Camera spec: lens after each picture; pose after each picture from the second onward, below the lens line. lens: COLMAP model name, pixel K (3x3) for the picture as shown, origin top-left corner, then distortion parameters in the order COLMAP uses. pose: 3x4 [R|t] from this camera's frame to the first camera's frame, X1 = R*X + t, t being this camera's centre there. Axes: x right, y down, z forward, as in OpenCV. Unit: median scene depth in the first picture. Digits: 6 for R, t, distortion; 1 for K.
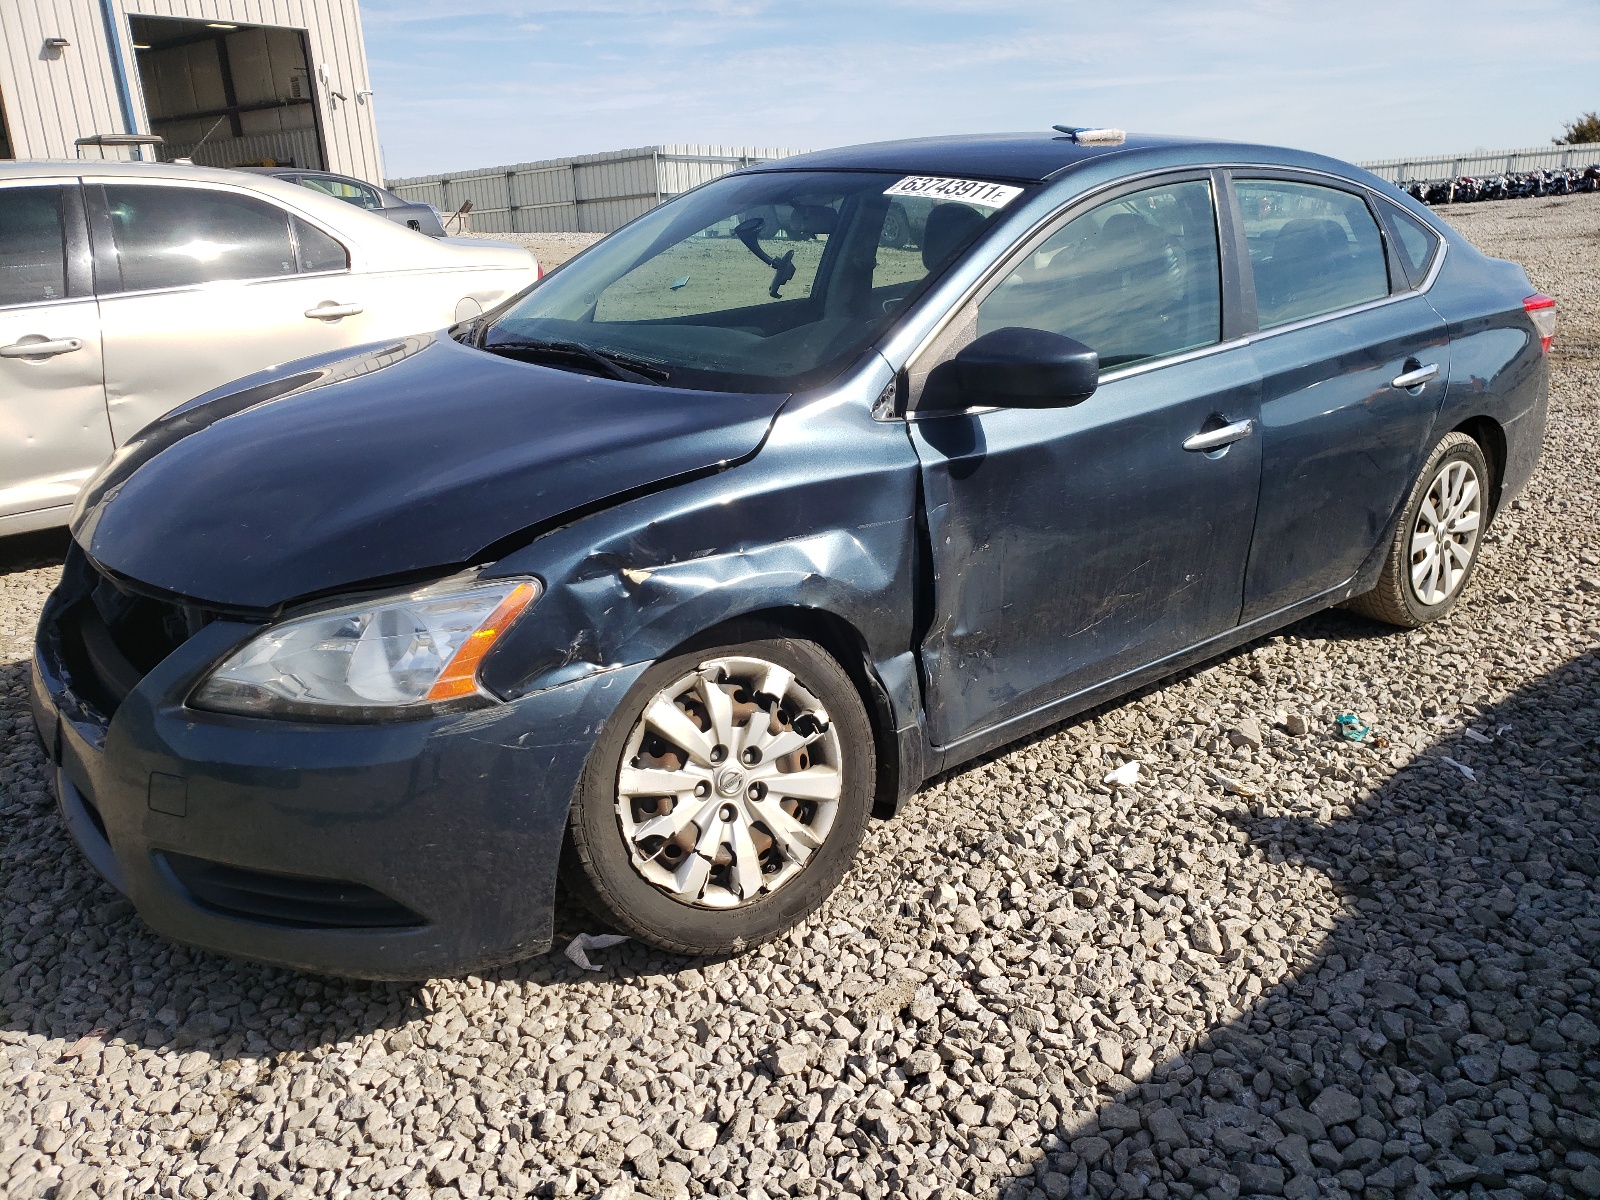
lens RADIAL K [[1224.4, 0, 800.0], [0, 1224.4, 600.0], [0, 0, 1]] dist [0.061804, -0.092840]
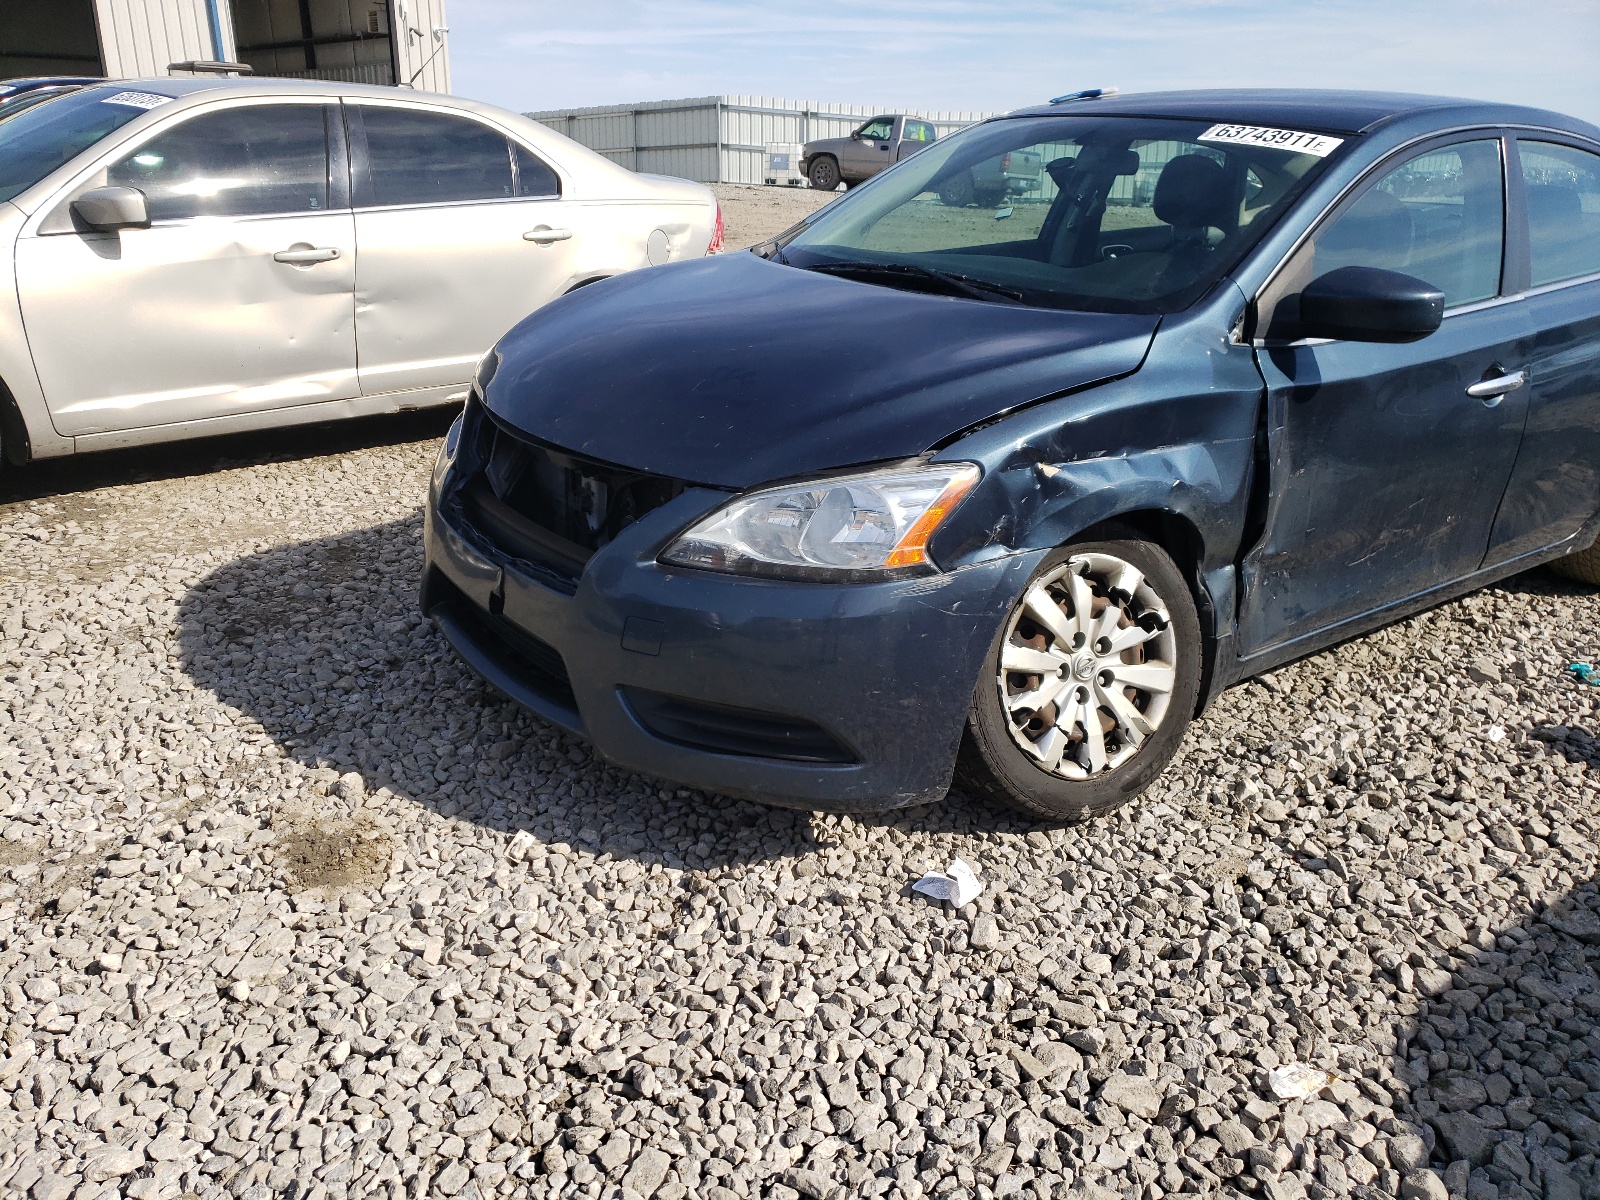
lens RADIAL K [[1211.8, 0, 799.3], [0, 1211.8, 582.8], [0, 0, 1]] dist [-0.001289, 0.000851]
pose [[0.996778, 0.061910, -0.050997, -0.256682], [-0.060440, 0.997725, 0.029873, 0.054735], [0.052730, -0.026695, 0.998252, -0.095269]]
